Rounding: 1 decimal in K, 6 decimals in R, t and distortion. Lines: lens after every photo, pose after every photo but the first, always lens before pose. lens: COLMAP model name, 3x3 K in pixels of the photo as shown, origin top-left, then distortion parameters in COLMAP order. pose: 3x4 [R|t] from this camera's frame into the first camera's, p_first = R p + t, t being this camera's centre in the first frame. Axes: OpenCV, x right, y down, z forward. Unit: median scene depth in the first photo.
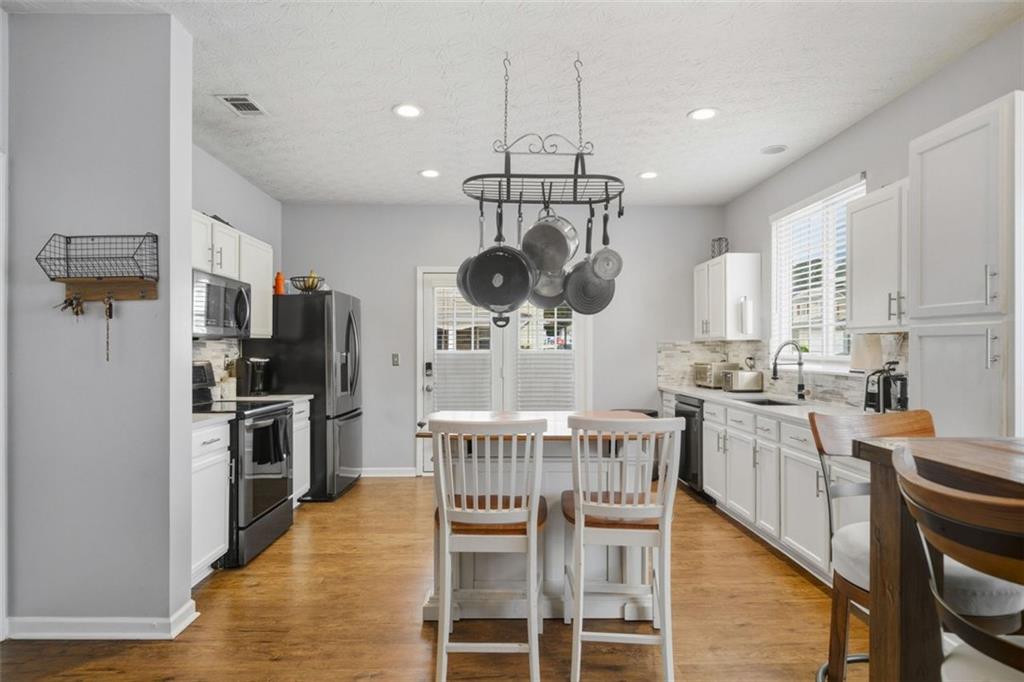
lens RADIAL K [[548.3, 0, 511.8], [0, 548.3, 348.8], [0, 0, 1]] dist [0.006004, 0.000431]
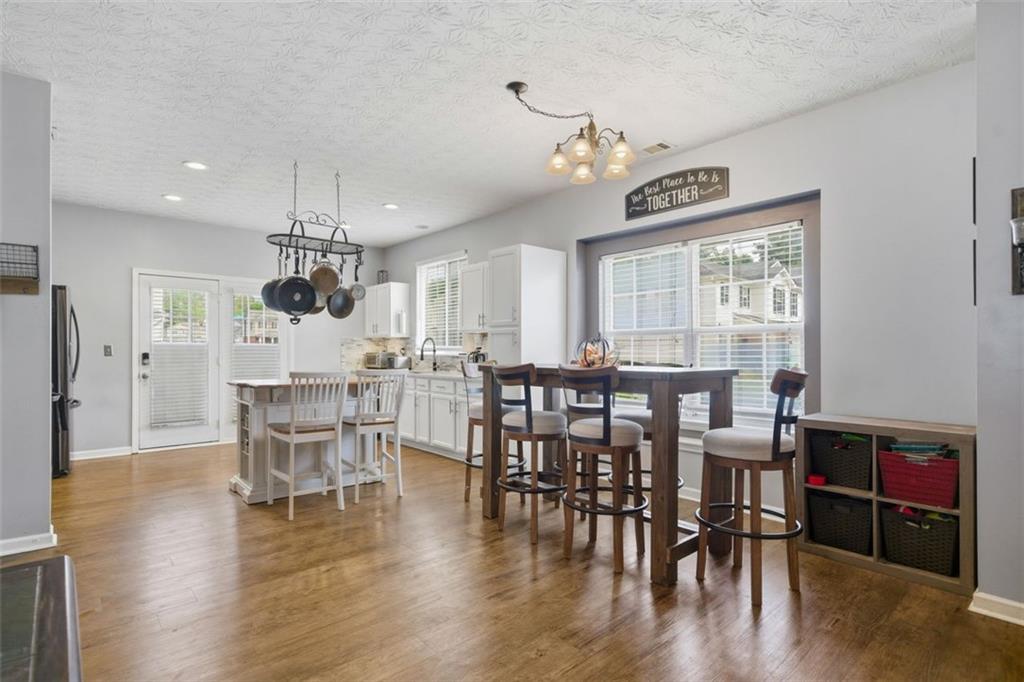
lens RADIAL K [[480.2, 0, 491.4], [0, 480.2, 346.2], [0, 0, 1]] dist [0.001124, 0.000102]
pose [[0.790439, 0.005288, 0.612518, -0.274108], [-0.001962, 0.999979, -0.006101, 0.021909], [-0.612537, 0.003620, 0.790433, -0.329811]]
